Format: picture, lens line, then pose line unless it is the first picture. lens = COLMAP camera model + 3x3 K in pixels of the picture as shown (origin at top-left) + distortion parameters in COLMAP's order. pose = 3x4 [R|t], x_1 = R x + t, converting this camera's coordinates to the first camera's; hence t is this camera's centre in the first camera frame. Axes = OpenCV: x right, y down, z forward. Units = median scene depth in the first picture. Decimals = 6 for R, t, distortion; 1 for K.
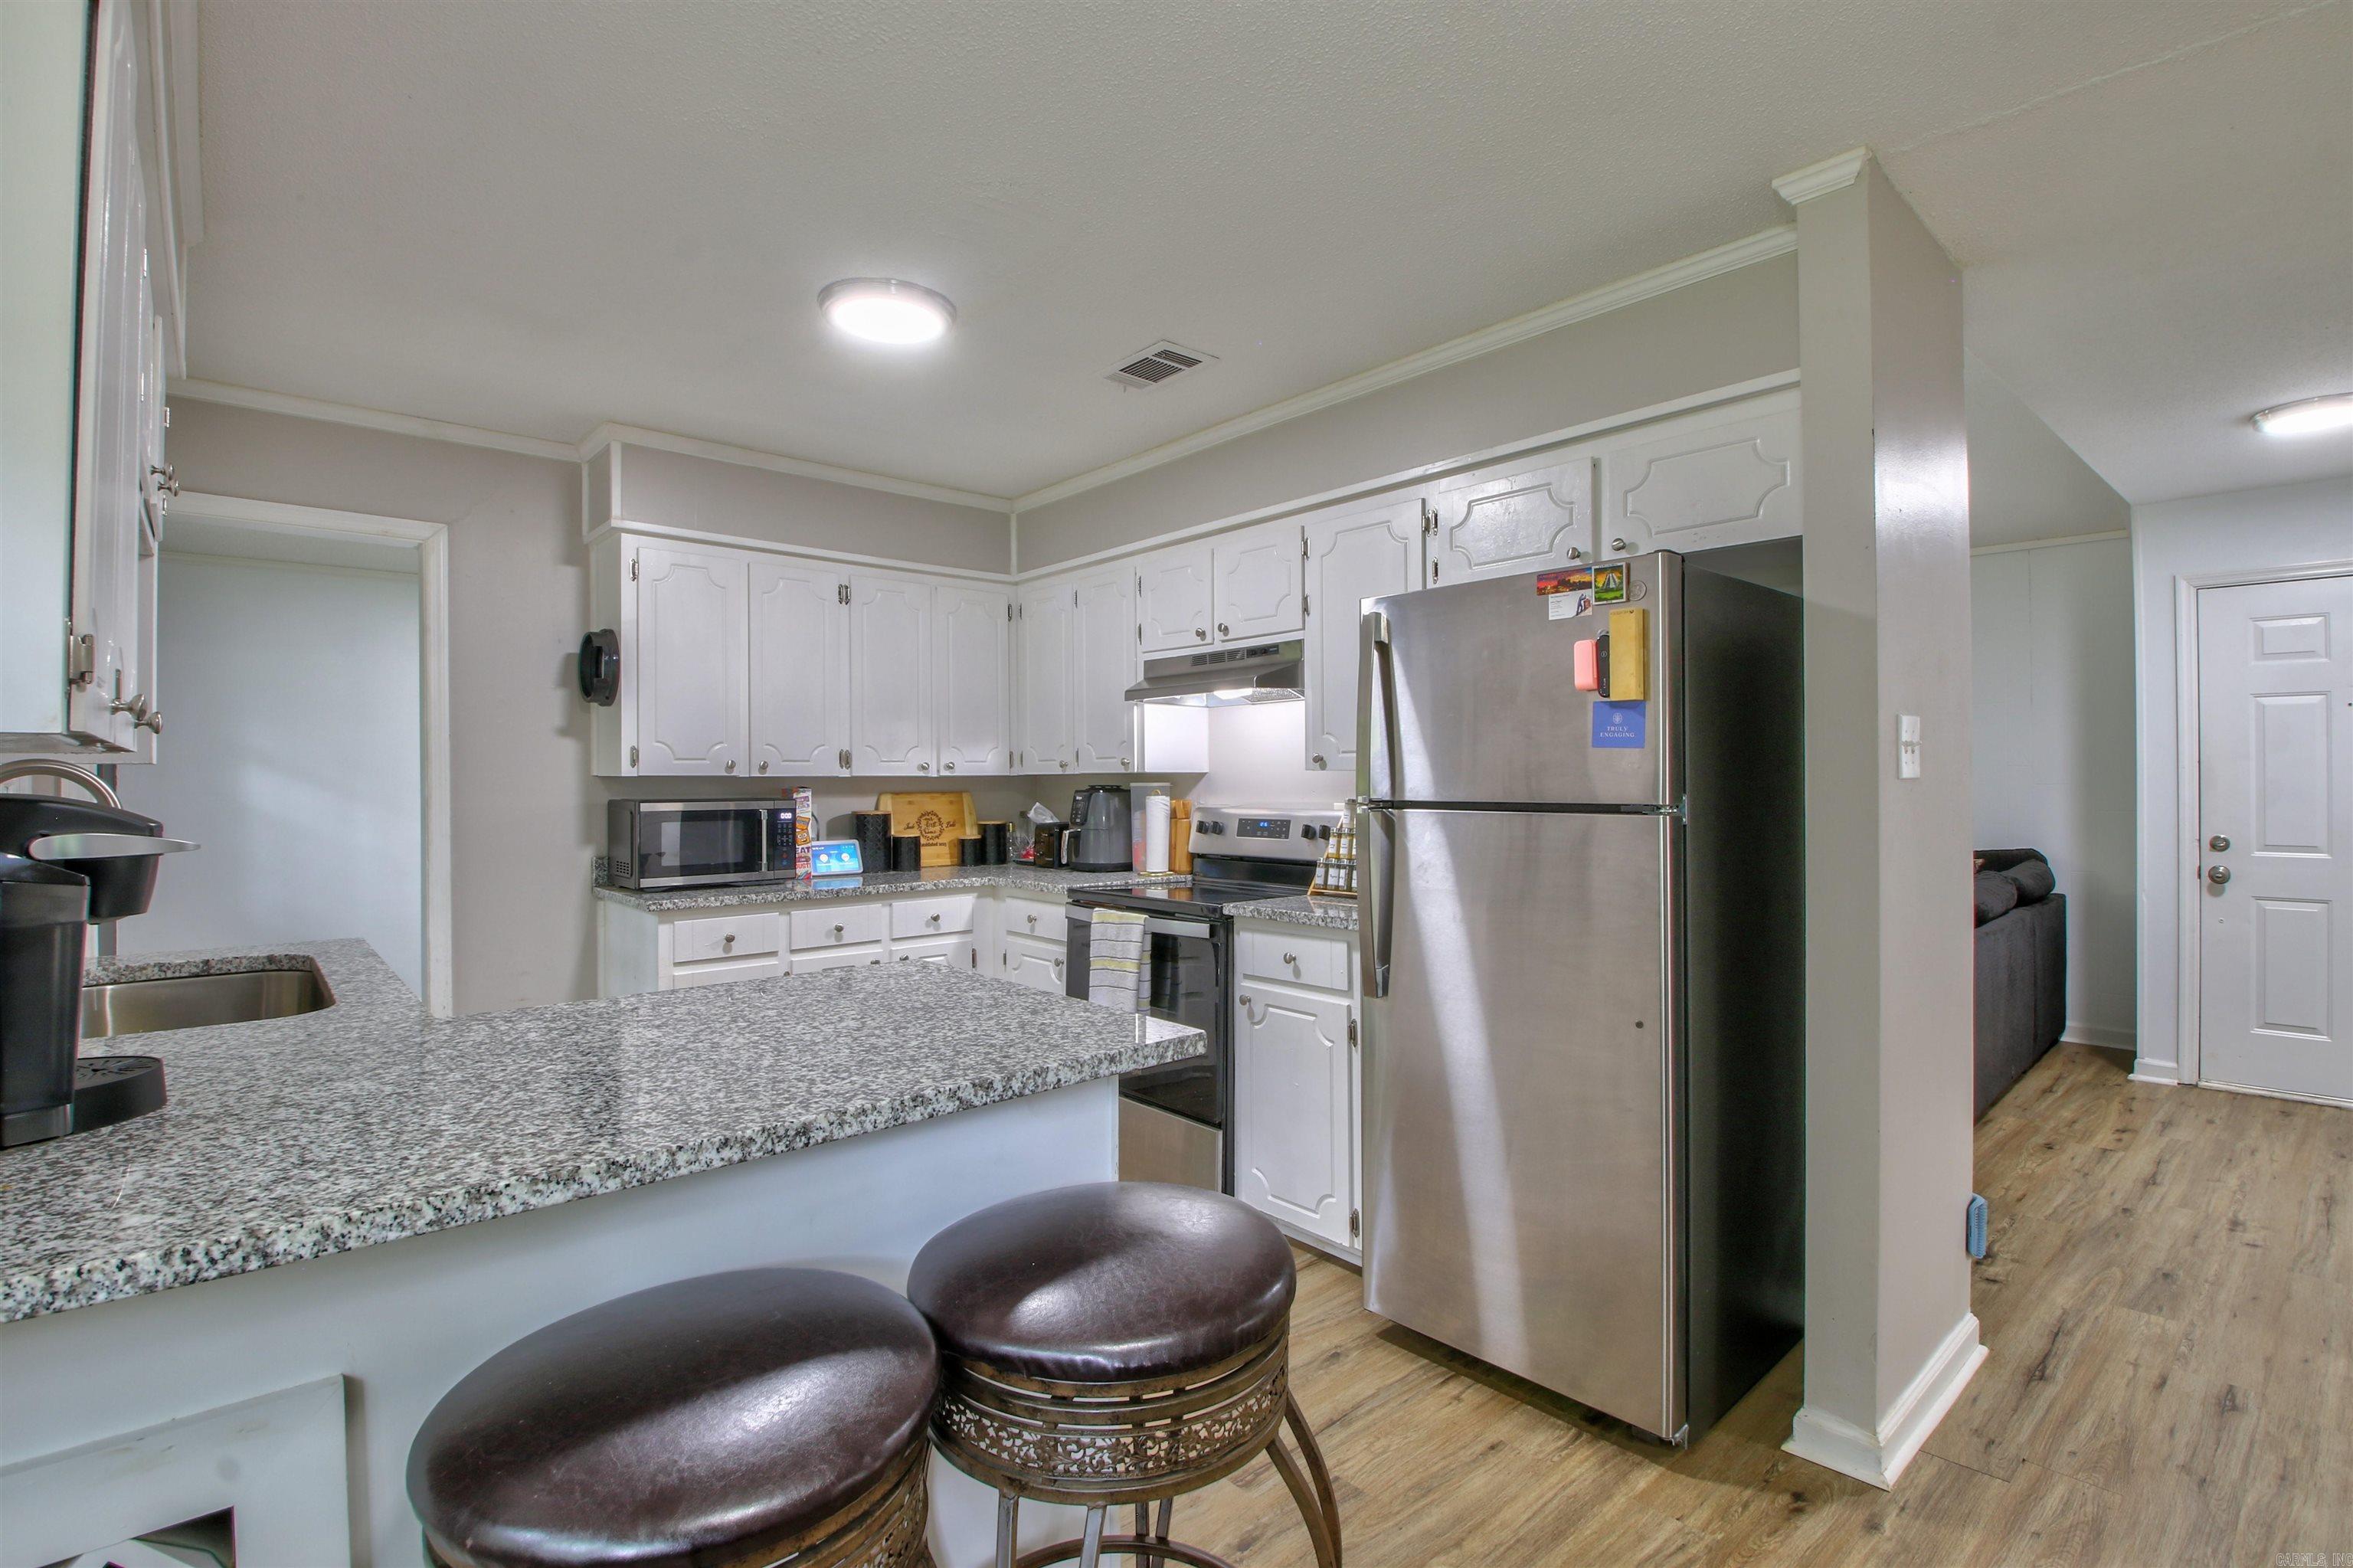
lens RADIAL K [[1099.7, 0, 1191.0], [0, 1099.7, 784.5], [0, 0, 1]] dist [0.011158, -0.021971]
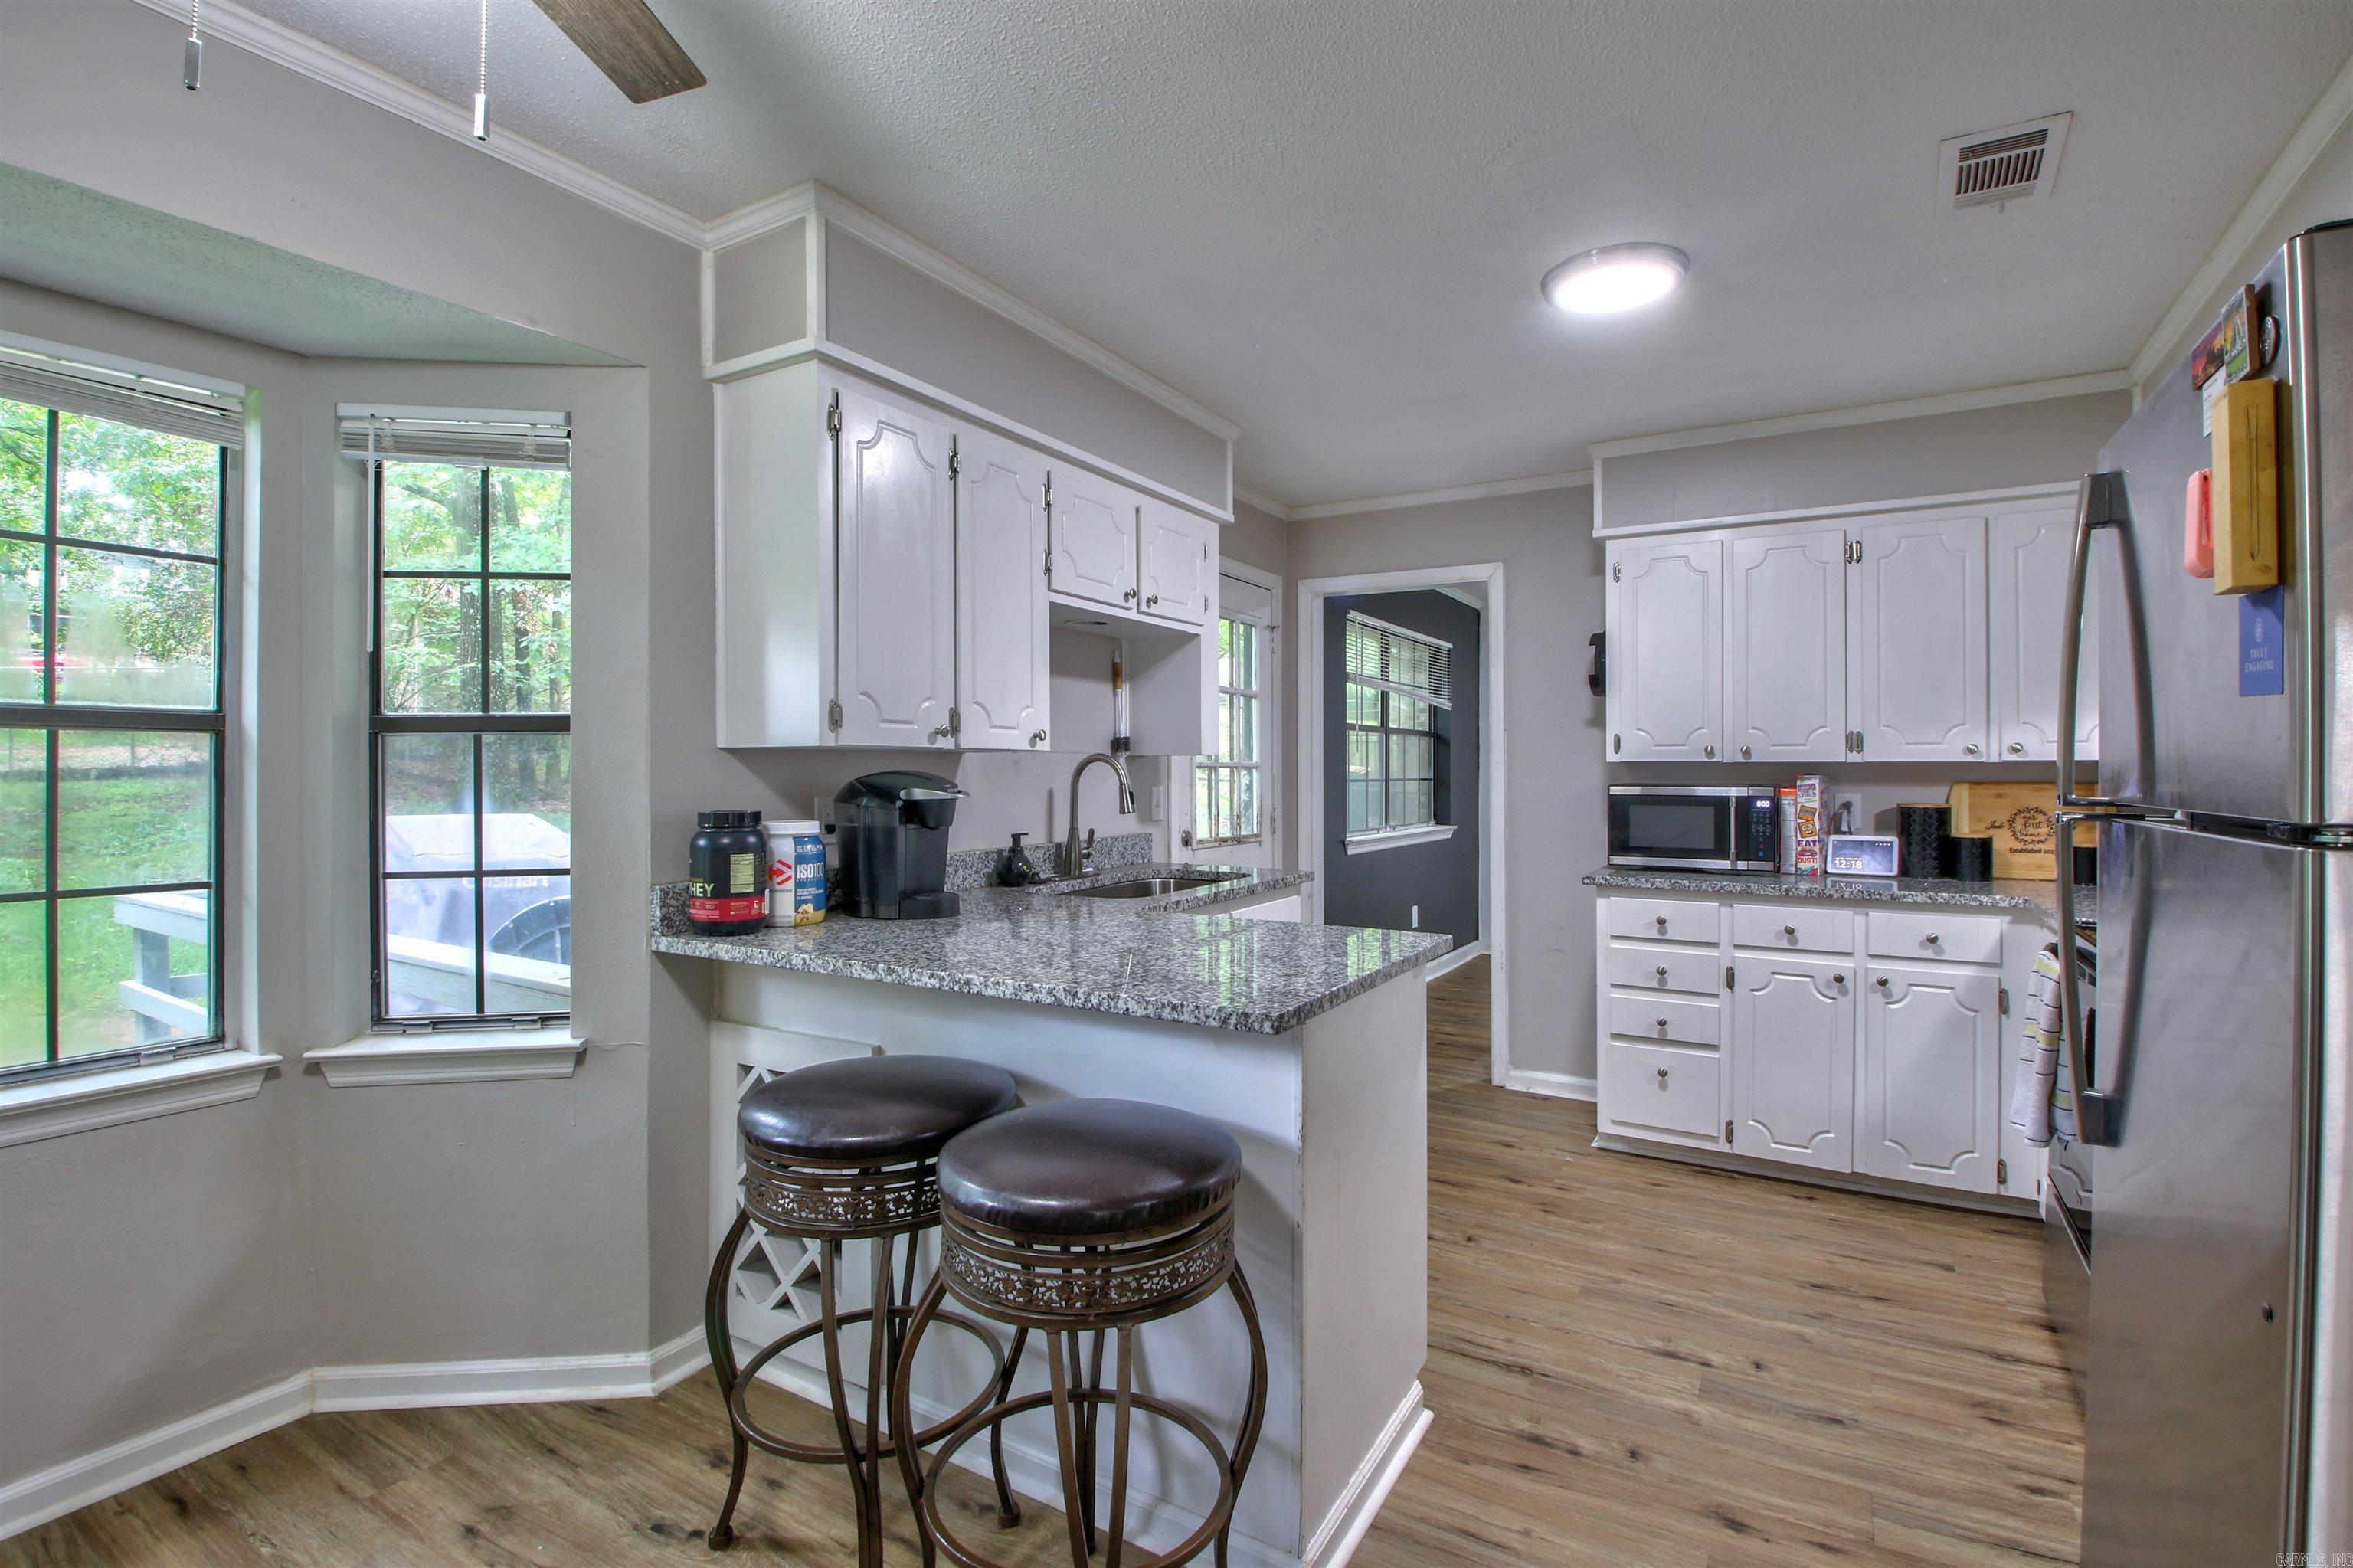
lens RADIAL K [[1099.7, 0, 1172.0], [0, 1099.7, 783.9], [0, 0, 1]] dist [0.011158, -0.021971]
pose [[0.296201, 0.016588, -0.954982, 0.409994], [-0.005351, 0.999862, 0.015708, -0.000897], [0.955111, 0.000457, 0.296249, 0.263169]]
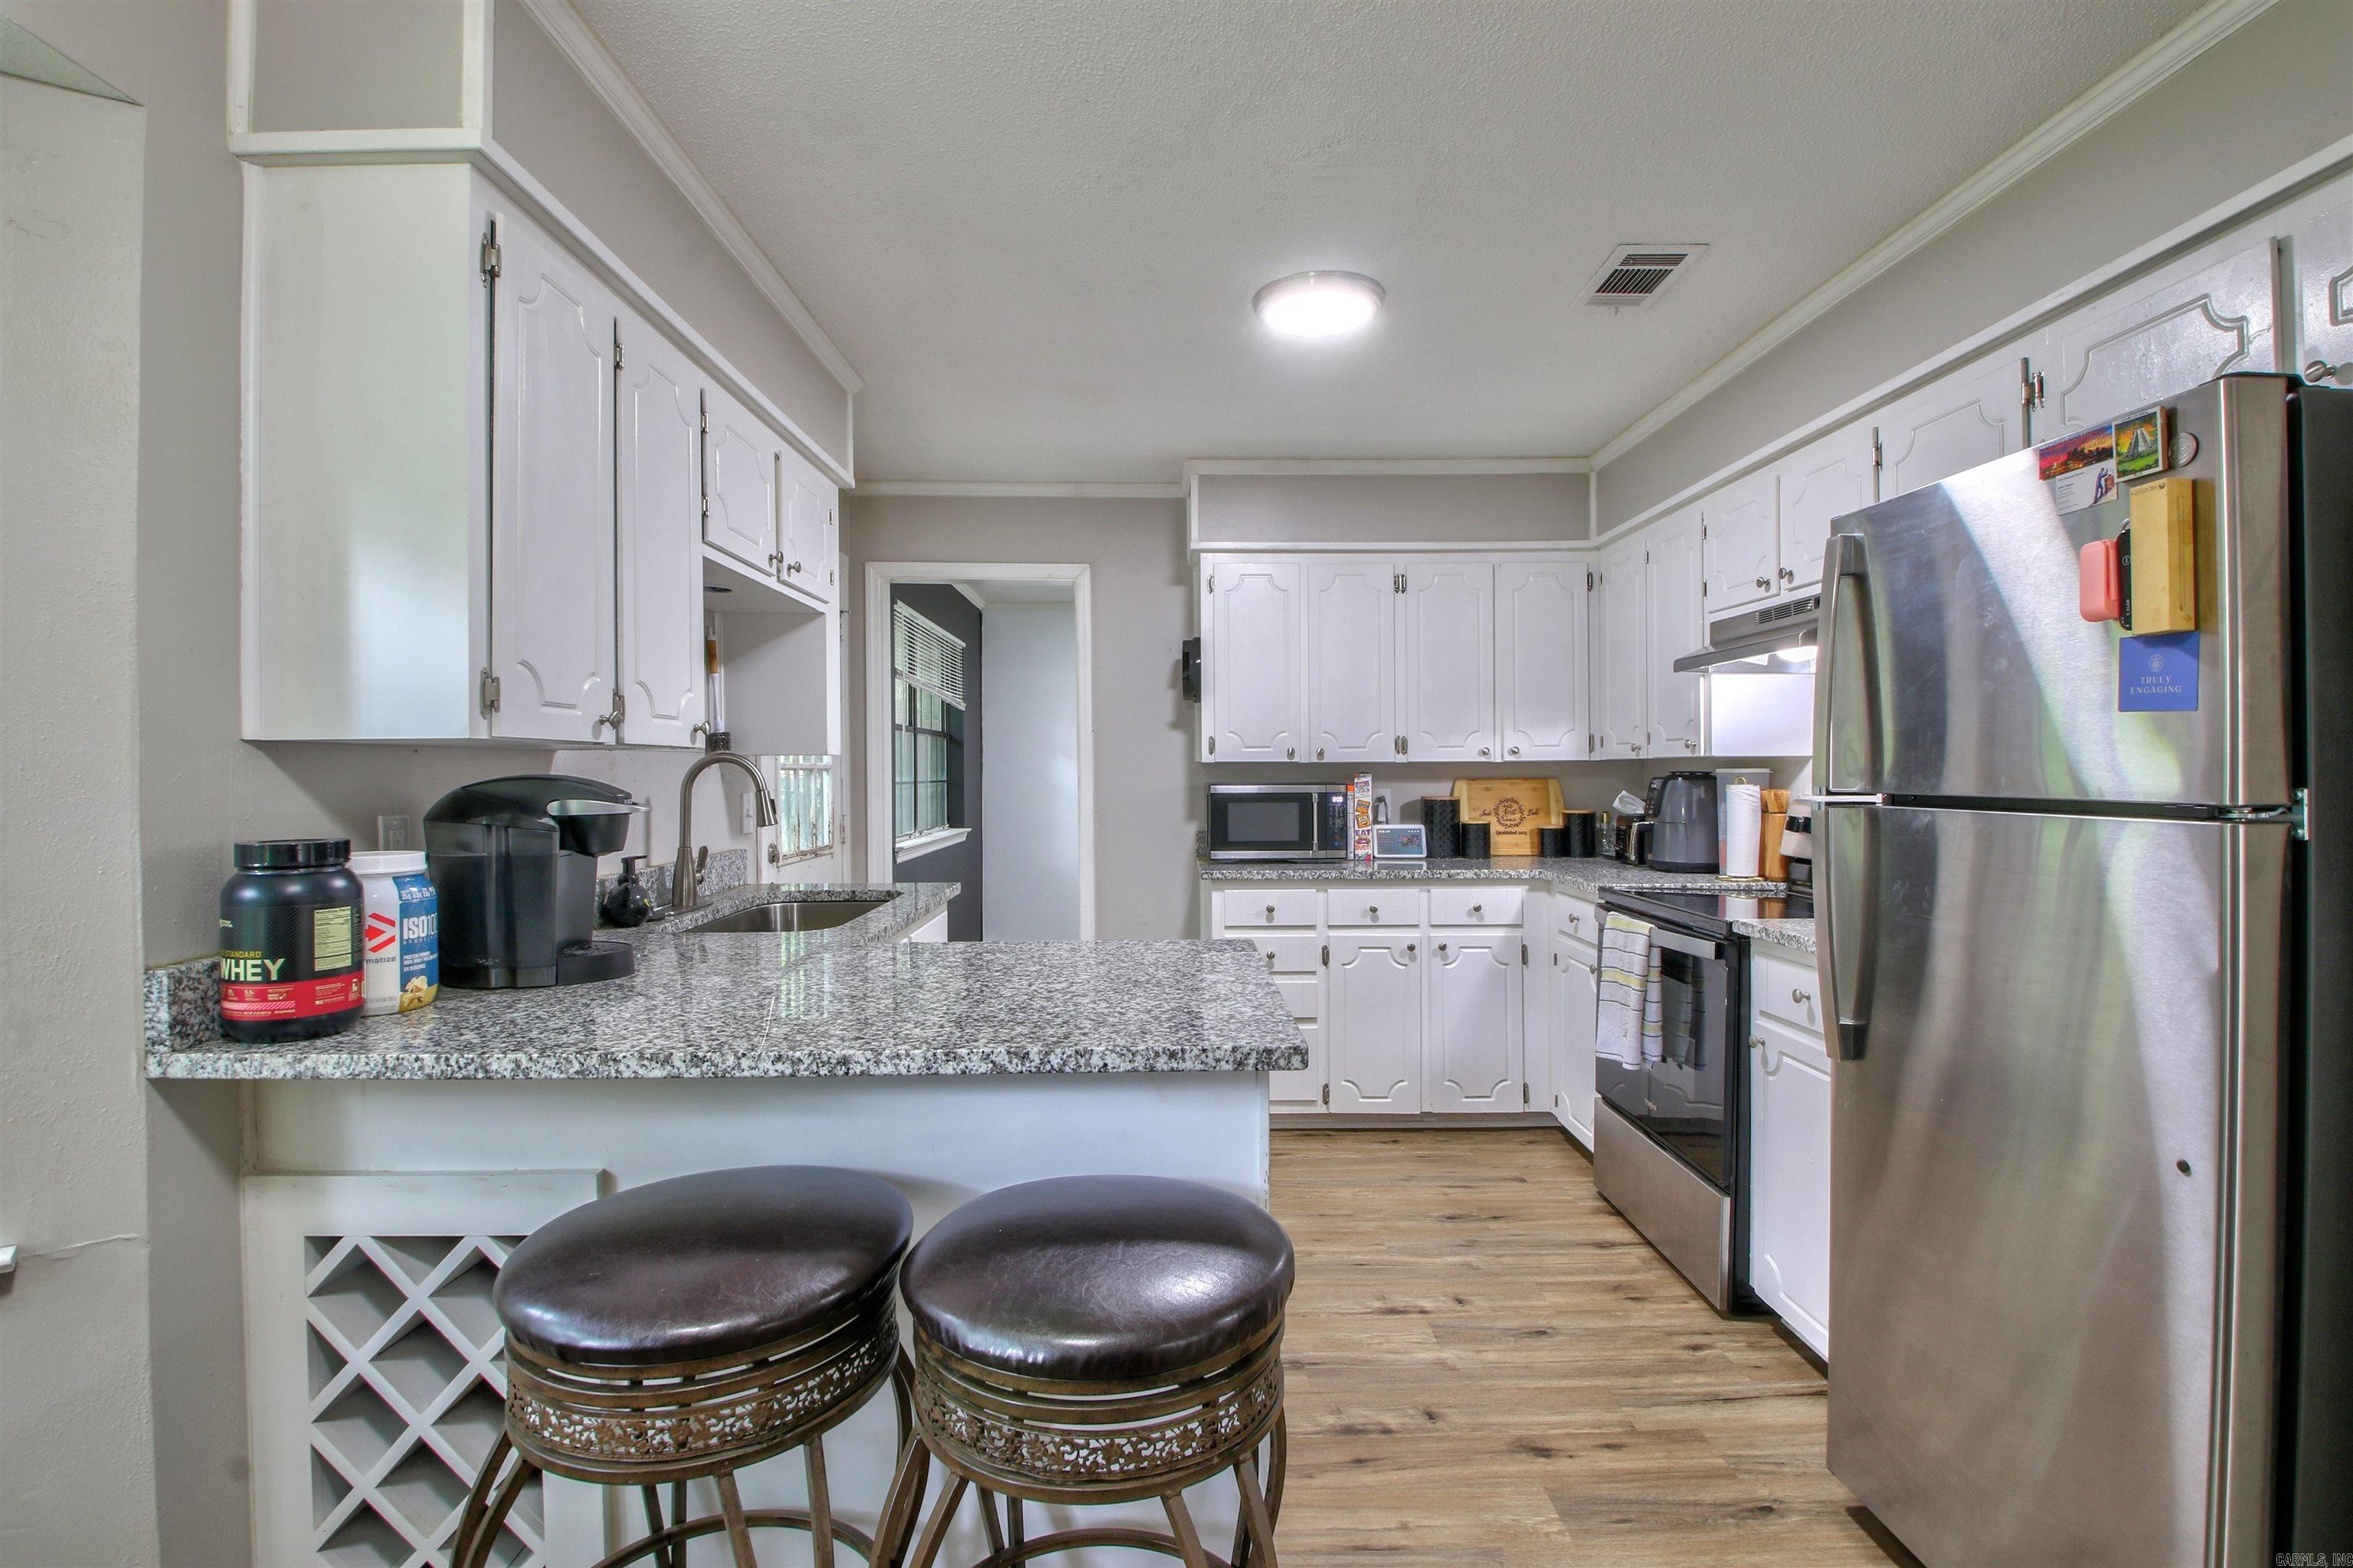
lens RADIAL K [[1099.7, 0, 1179.6], [0, 1099.7, 781.7], [0, 0, 1]] dist [0.011158, -0.021971]
pose [[0.756668, 0.007757, -0.653753, 0.225001], [-0.000980, 0.999942, 0.010731, -0.000026], [0.653798, -0.007479, 0.756632, 0.111033]]
